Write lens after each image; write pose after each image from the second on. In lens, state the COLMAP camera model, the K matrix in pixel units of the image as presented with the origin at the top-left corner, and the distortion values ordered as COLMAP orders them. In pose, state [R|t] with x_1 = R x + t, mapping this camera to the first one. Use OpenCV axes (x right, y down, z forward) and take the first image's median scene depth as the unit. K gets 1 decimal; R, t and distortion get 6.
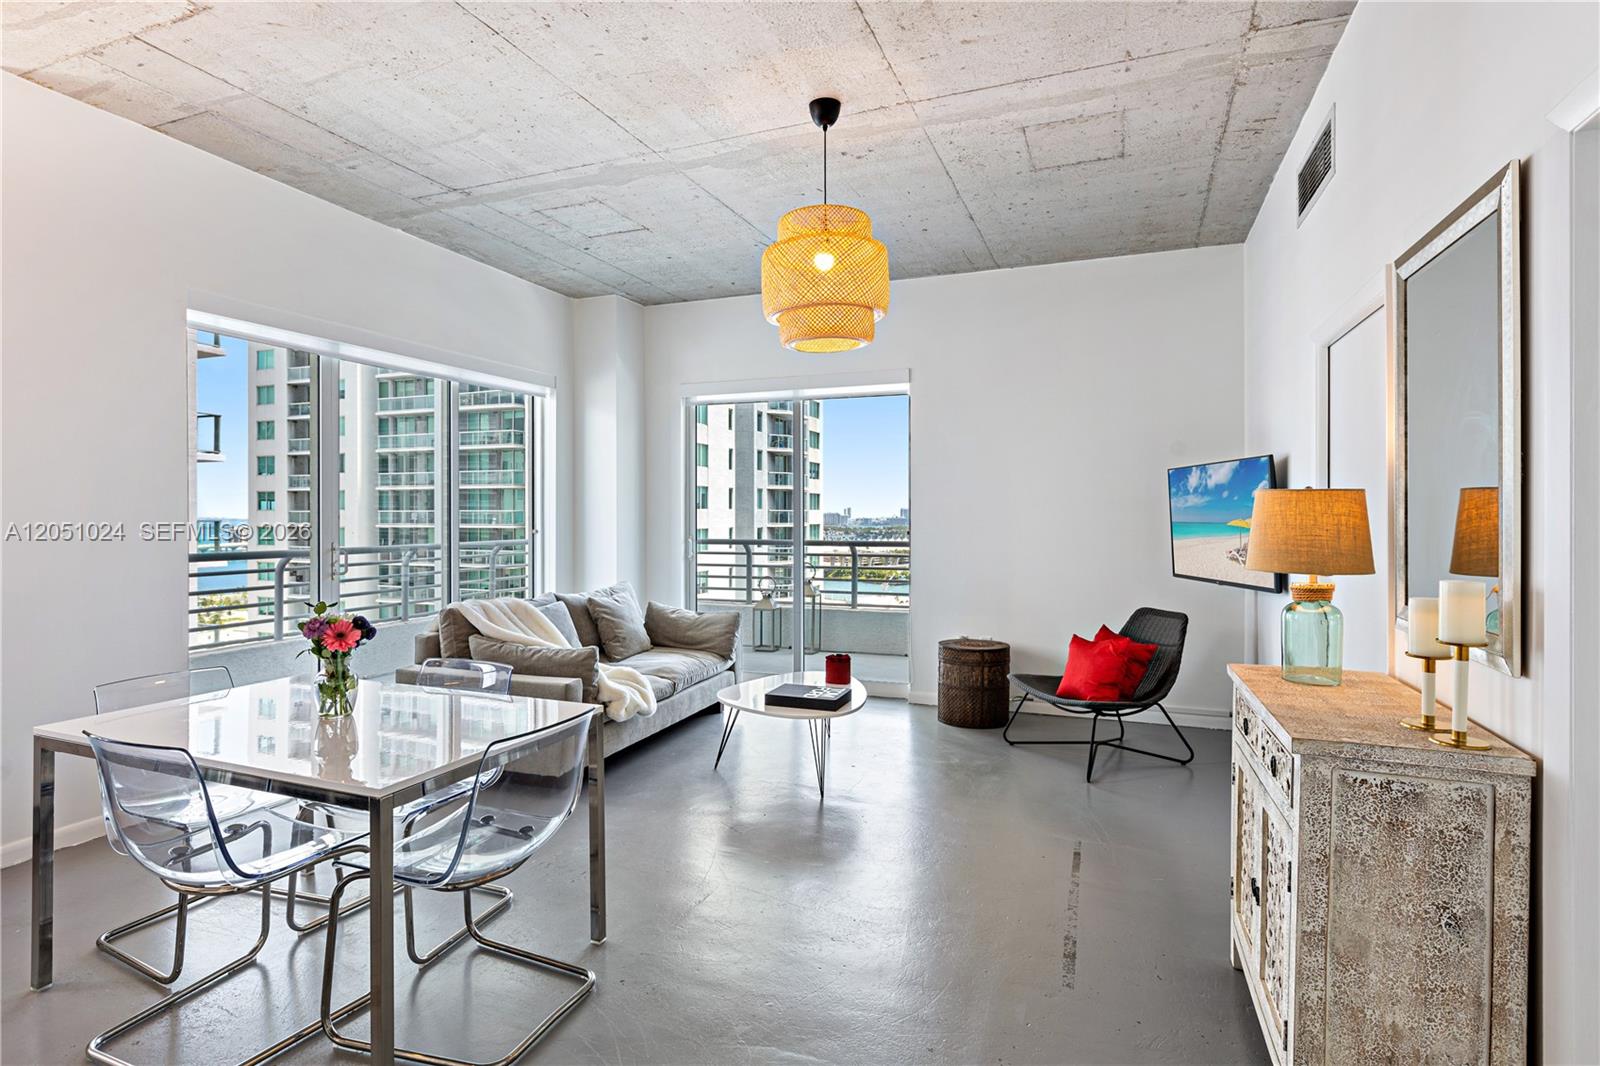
lens RADIAL K [[834.0, 0, 800.0], [0, 834.0, 533.0], [0, 0, 1]] dist [-0.016996, 0.000064]
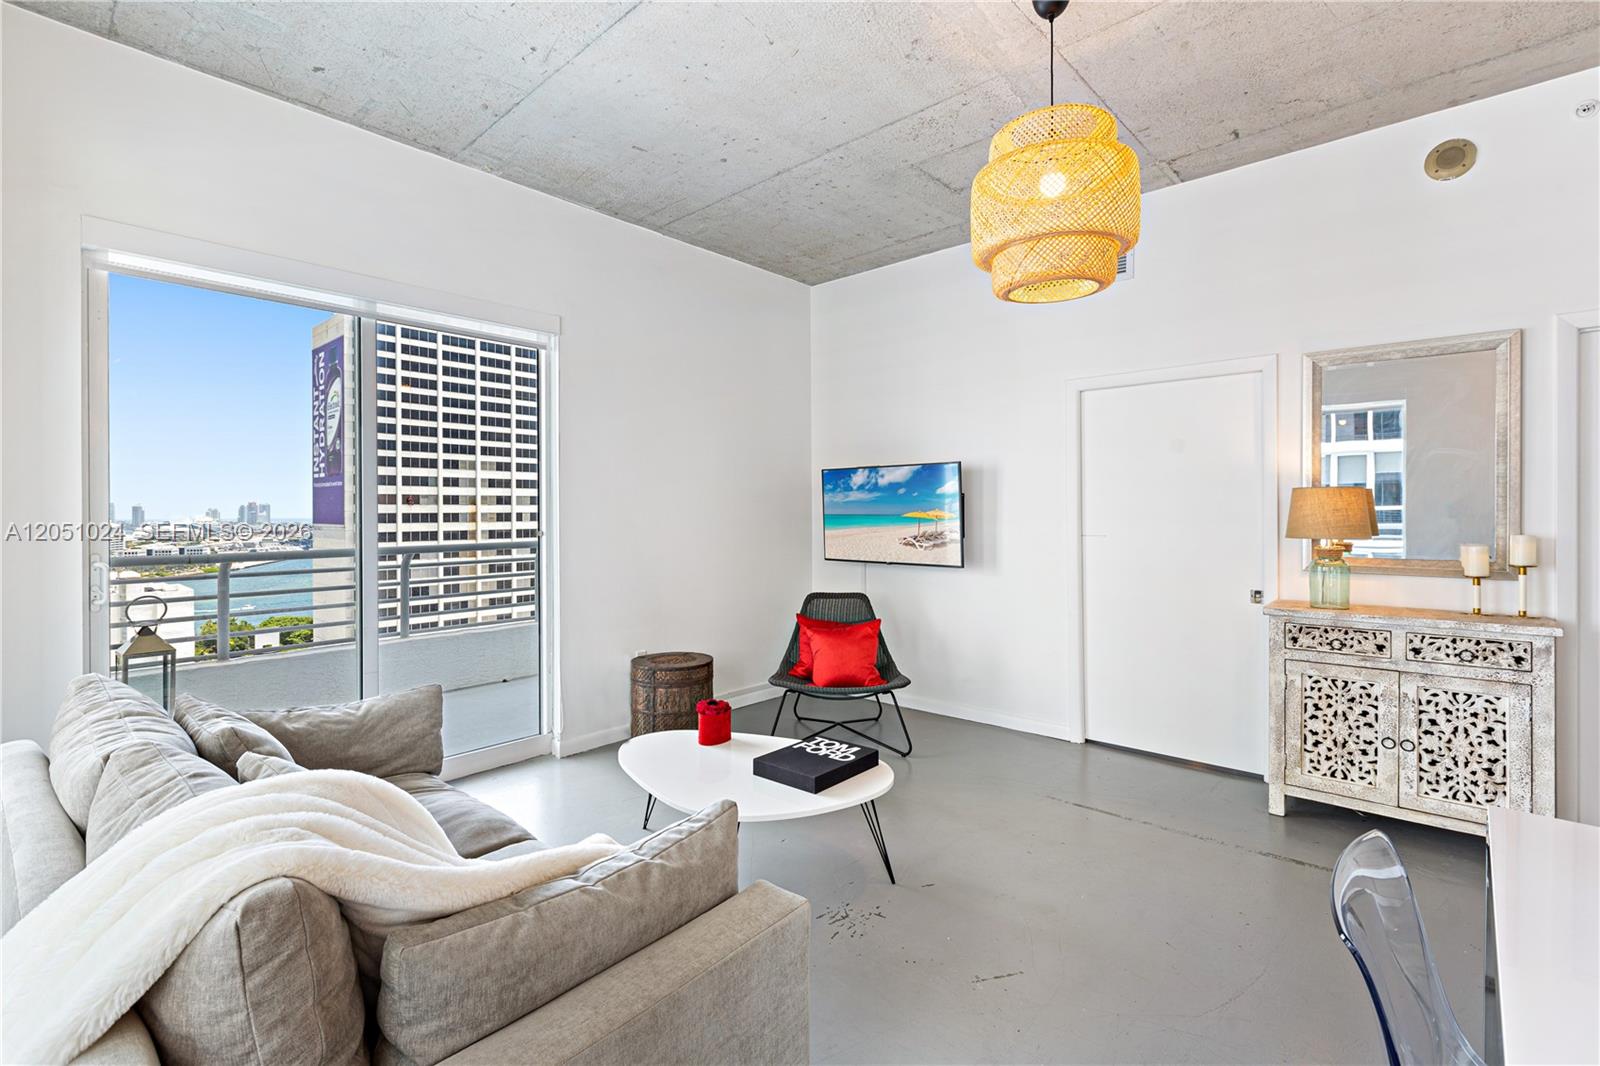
lens RADIAL K [[726.6, 0, 797.6], [0, 726.6, 515.2], [0, 0, 1]] dist [-0.001776, -0.000055]
pose [[0.368810, 0.006388, 0.929483, -0.515918], [0.021117, 0.999661, -0.015249, 0.001840], [-0.929265, 0.025252, 0.368550, 0.704892]]
